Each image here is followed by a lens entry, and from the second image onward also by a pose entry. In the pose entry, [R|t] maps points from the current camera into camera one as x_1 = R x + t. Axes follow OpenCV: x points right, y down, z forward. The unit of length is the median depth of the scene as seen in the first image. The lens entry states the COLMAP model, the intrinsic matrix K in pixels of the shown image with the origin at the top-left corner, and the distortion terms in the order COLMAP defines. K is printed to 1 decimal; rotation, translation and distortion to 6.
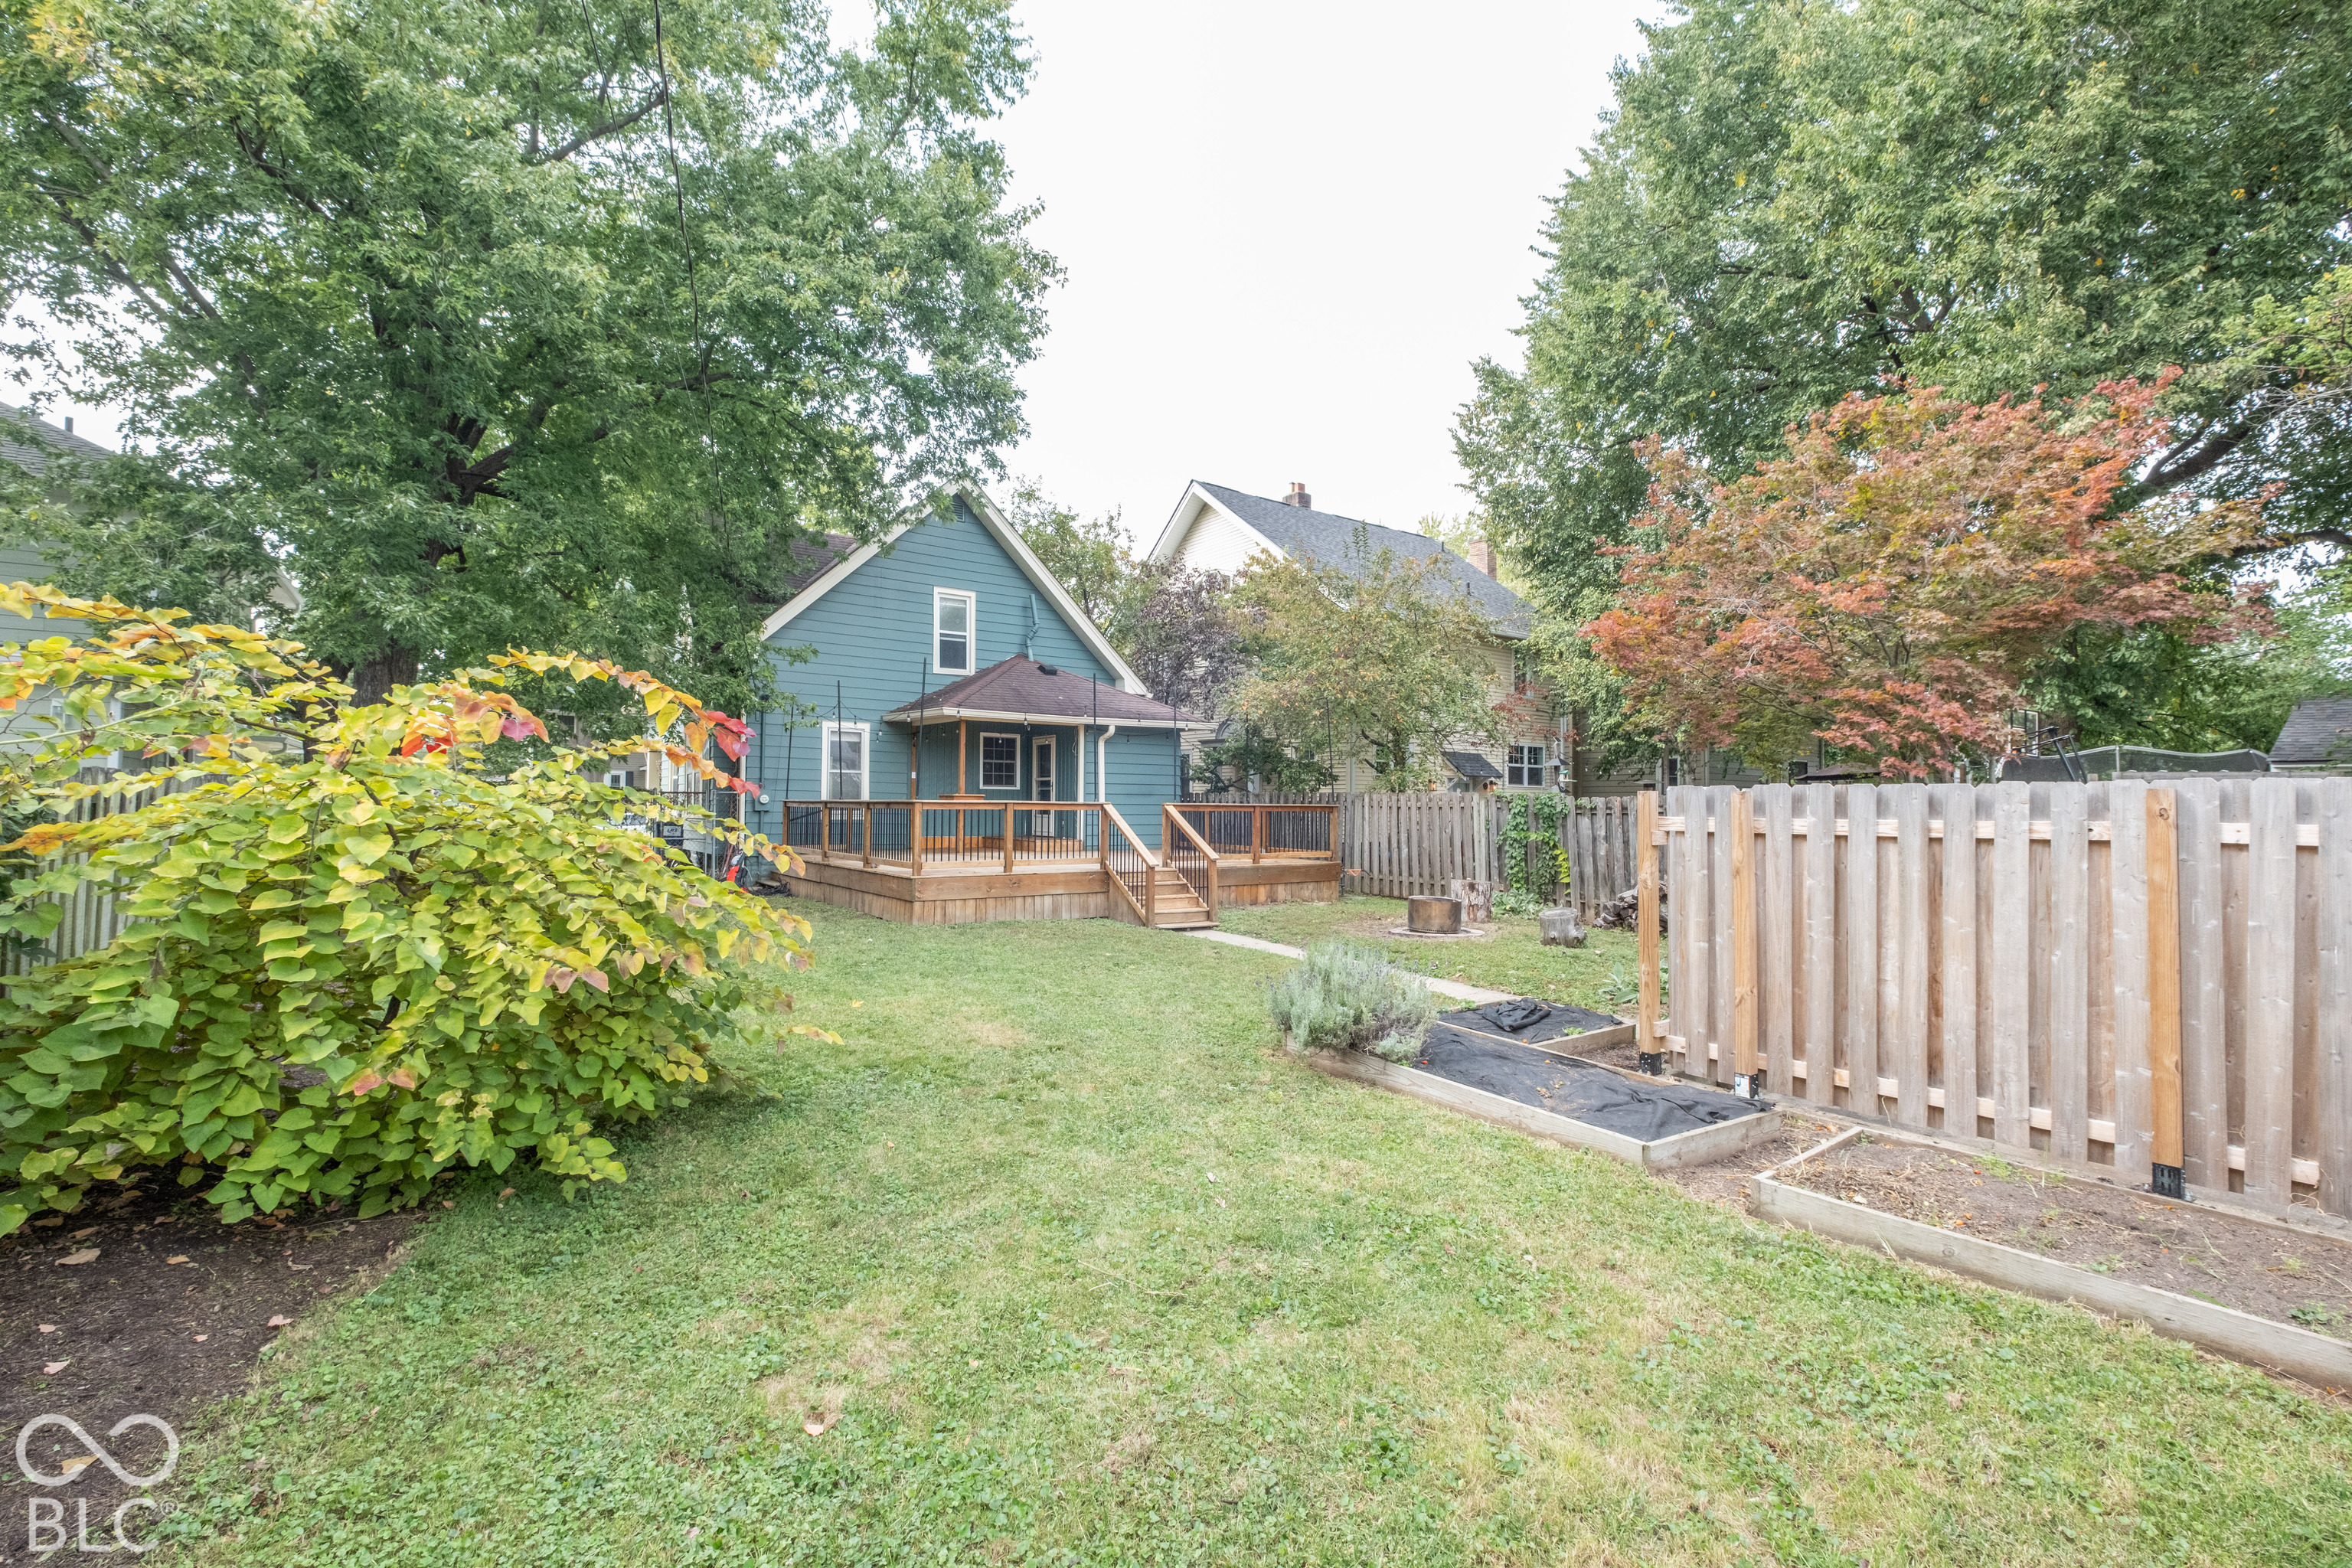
lens RADIAL K [[998.2, 0, 1170.8], [0, 998.2, 782.2], [0, 0, 1]] dist [0.001394, -0.000074]
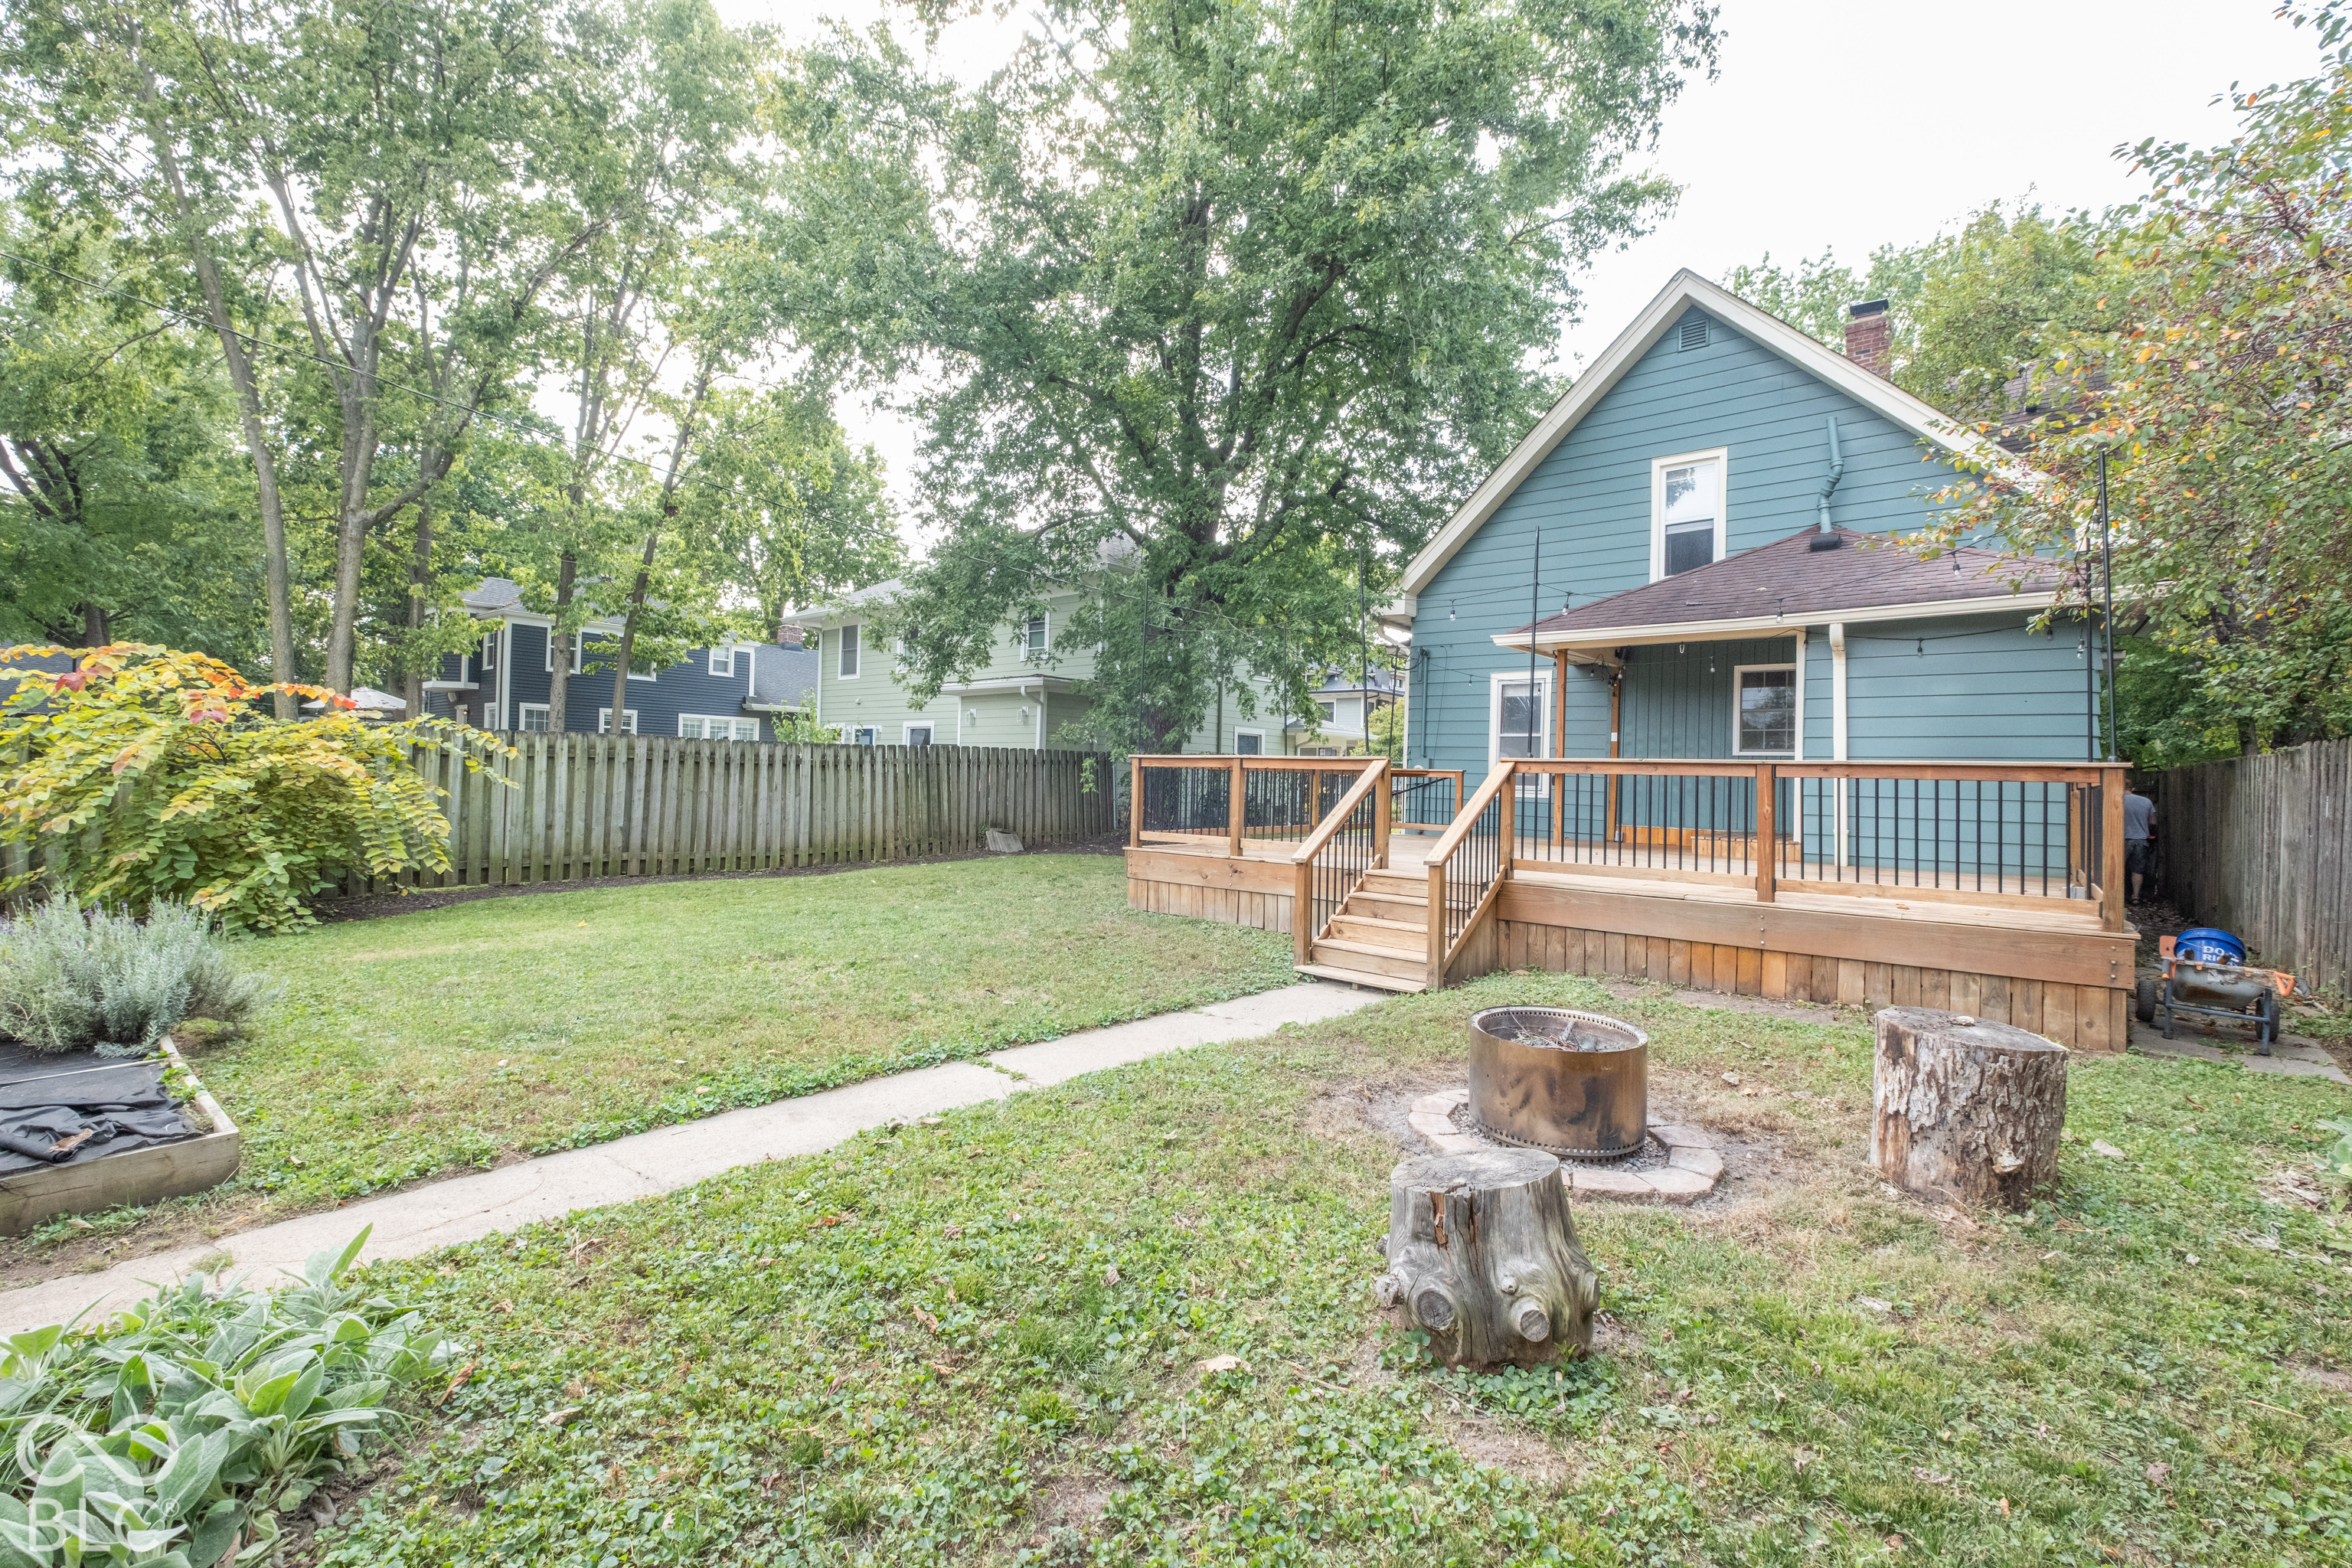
lens RADIAL K [[998.2, 0, 1170.8], [0, 998.2, 782.2], [0, 0, 1]] dist [0.001394, -0.000074]
pose [[0.252807, 0.000160, -0.967517, 0.355686], [0.001257, 0.999999, 0.000494, 0.024994], [0.967516, -0.001341, 0.252807, 0.523373]]
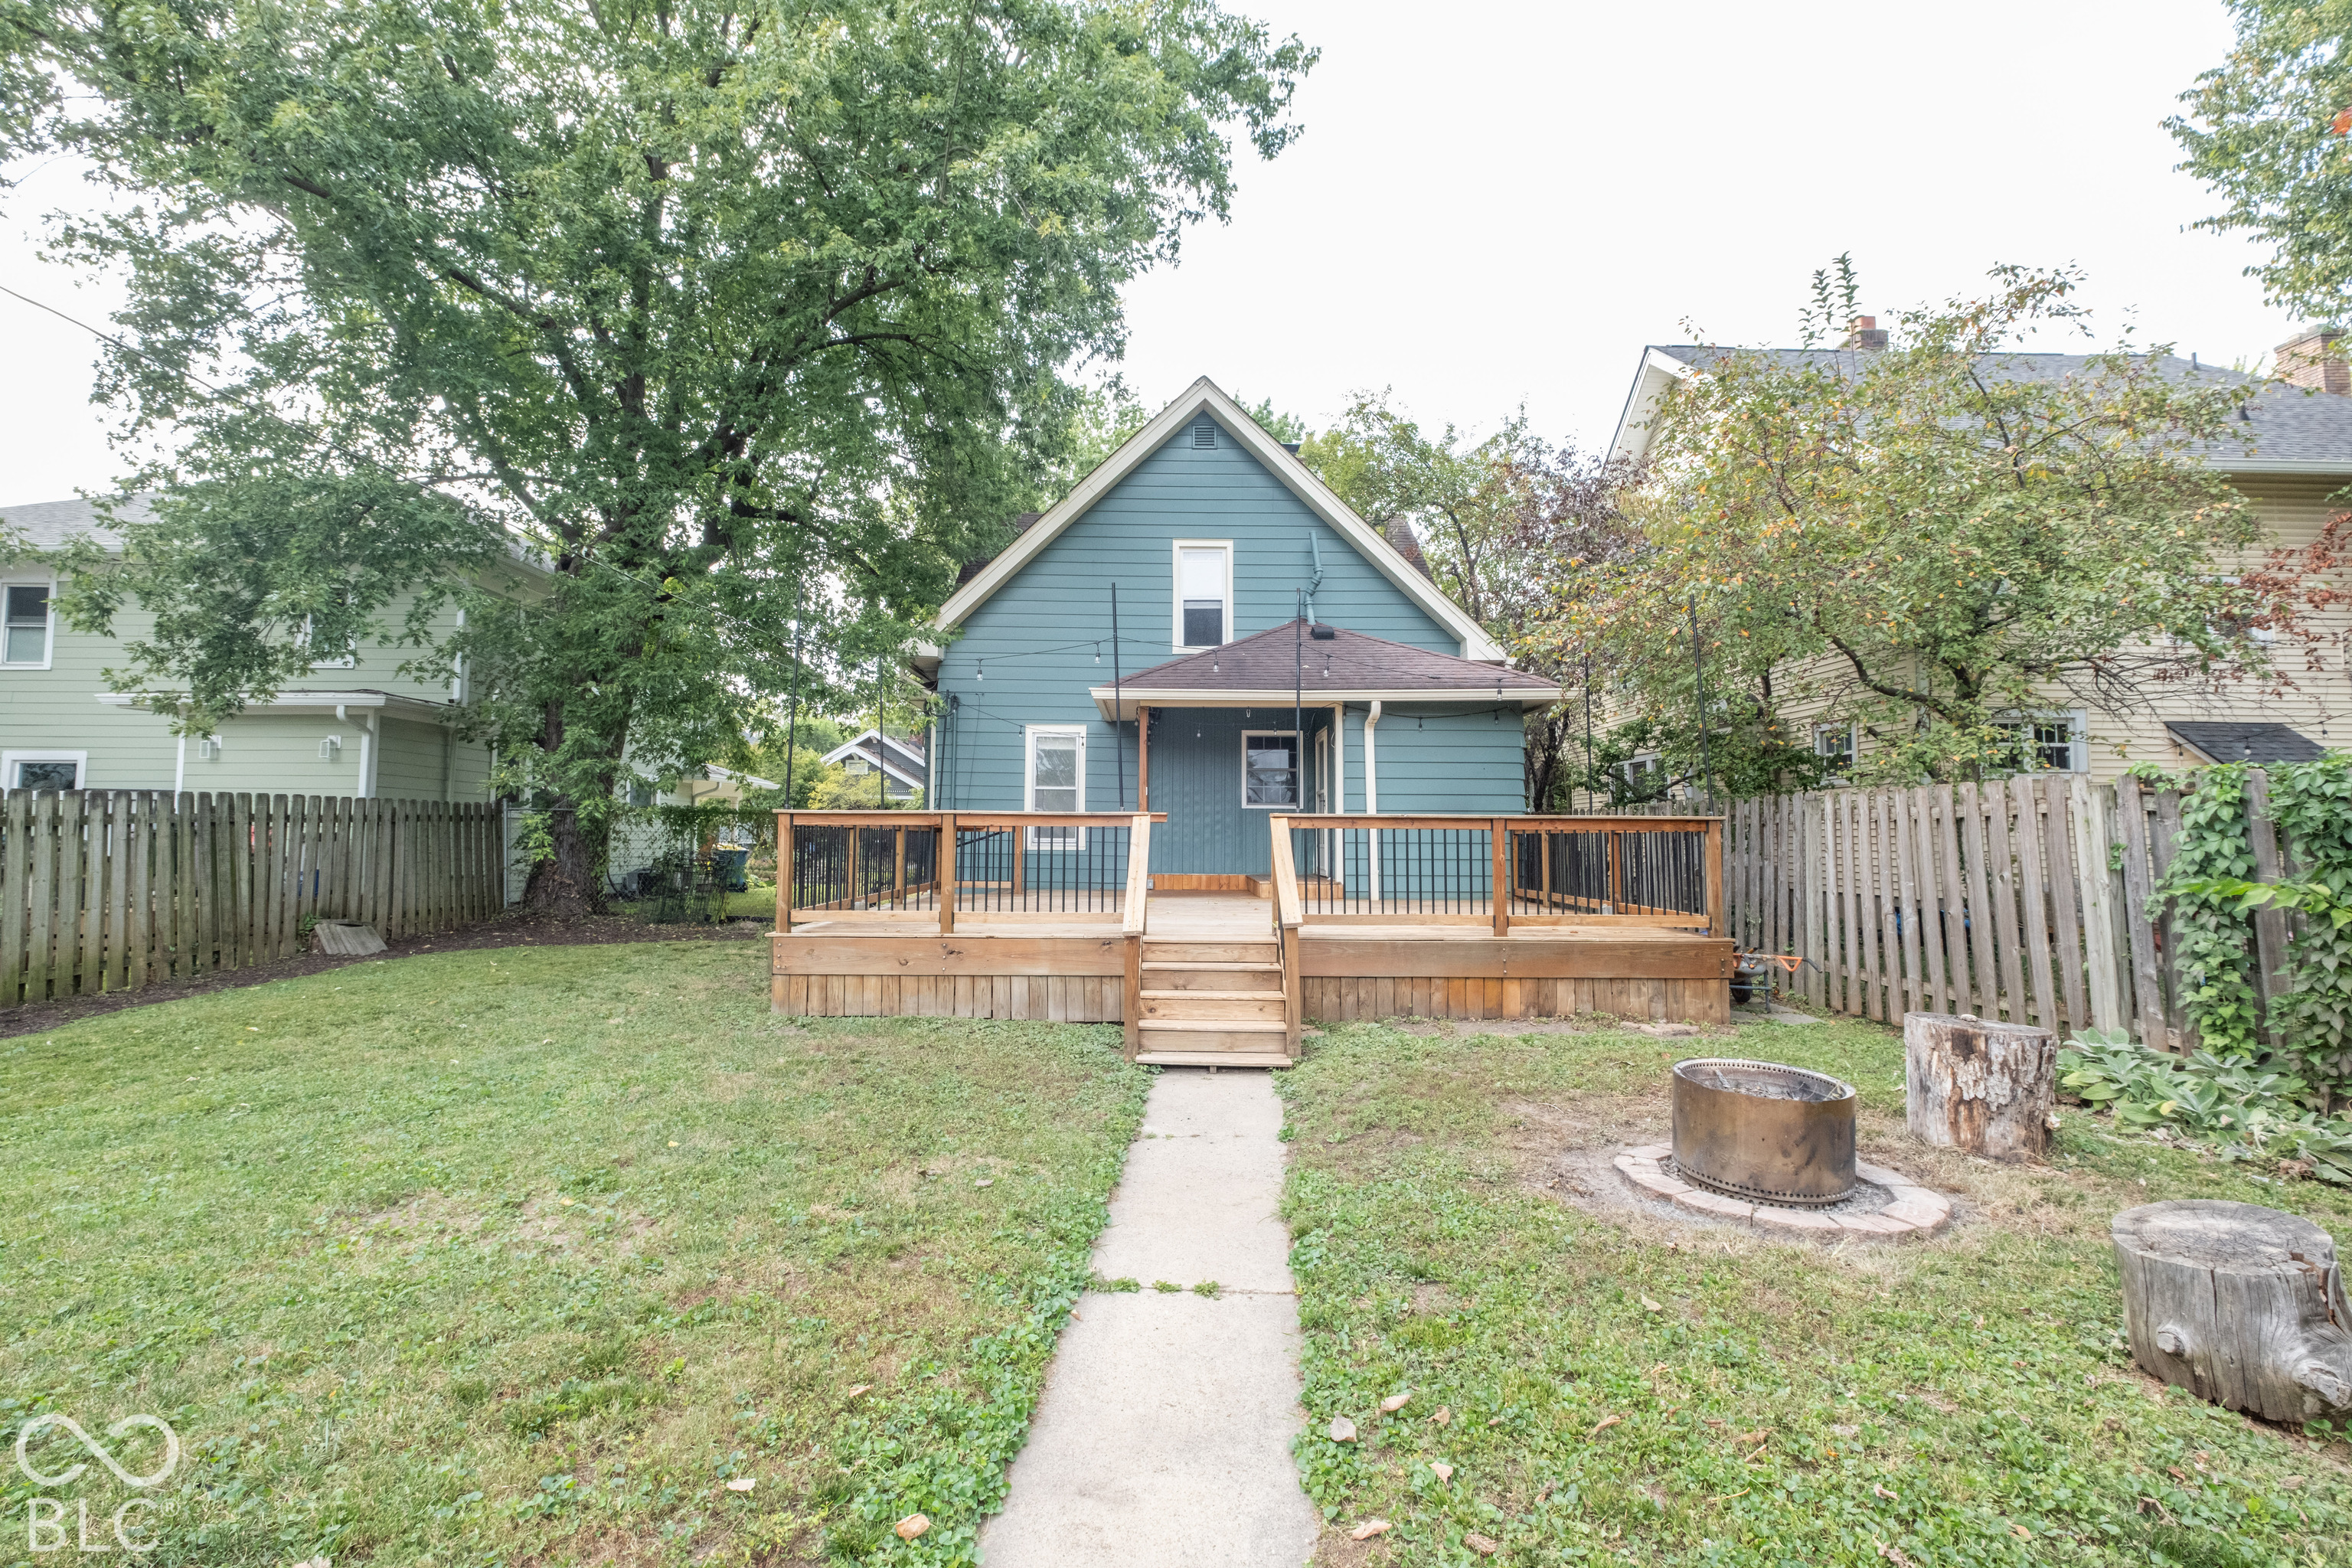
lens RADIAL K [[998.2, 0, 1170.8], [0, 998.2, 782.2], [0, 0, 1]] dist [0.001394, -0.000074]
pose [[0.820740, -0.037998, -0.570037, 0.191943], [0.017171, 0.998976, -0.041867, 0.018863], [0.571043, 0.024574, 0.820552, 0.397799]]
